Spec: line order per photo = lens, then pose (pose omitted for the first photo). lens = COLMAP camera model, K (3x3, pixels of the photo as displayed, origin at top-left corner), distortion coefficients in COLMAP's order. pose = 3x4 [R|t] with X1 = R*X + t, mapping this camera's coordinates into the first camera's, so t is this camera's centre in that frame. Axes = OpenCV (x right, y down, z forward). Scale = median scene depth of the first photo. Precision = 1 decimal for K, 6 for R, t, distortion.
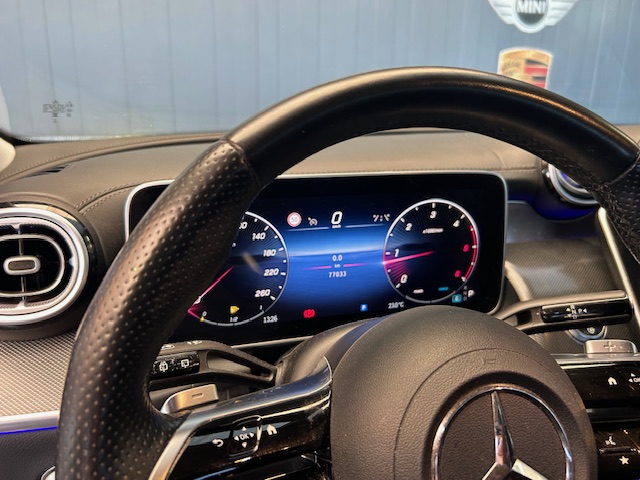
lens RADIAL K [[498.6, 0, 320.0], [0, 498.6, 240.0], [0, 0, 1]] dist [0.035405, -0.050005]
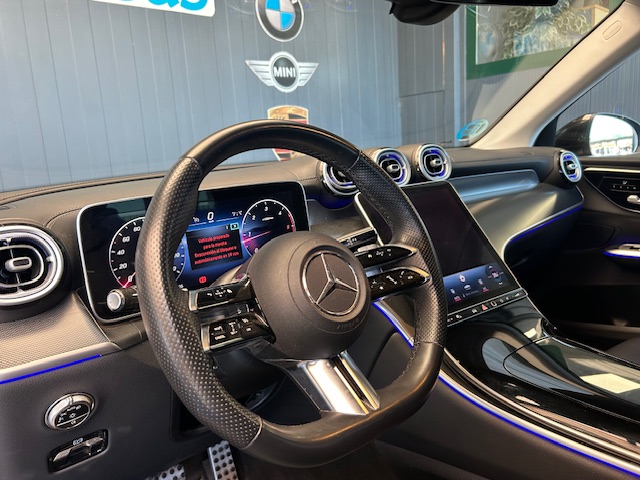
lens RADIAL K [[498.6, 0, 320.0], [0, 498.6, 240.0], [0, 0, 1]] dist [0.035405, -0.050005]
pose [[0.904977, -0.150059, 0.398119, -0.280947], [0.191520, 0.979250, -0.066252, 0.192666], [-0.379916, 0.136205, 0.914938, -0.547811]]
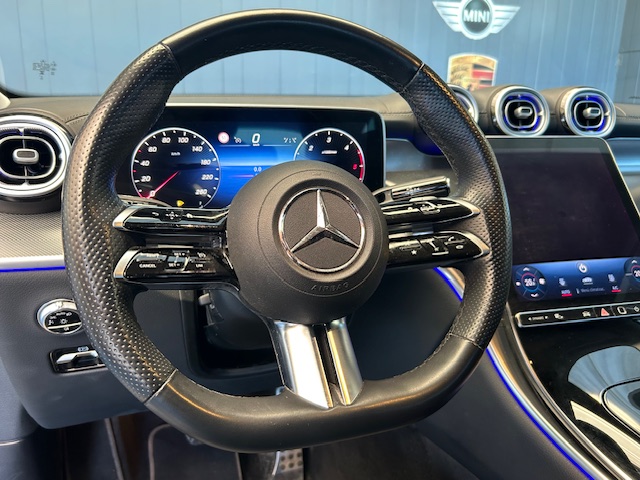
lens RADIAL K [[498.6, 0, 320.0], [0, 498.6, 240.0], [0, 0, 1]] dist [0.035405, -0.050005]
pose [[0.998667, -0.010612, 0.050520, 0.131272], [0.011780, 0.999669, -0.022887, 0.256320], [-0.050261, 0.023452, 0.998461, -0.359905]]
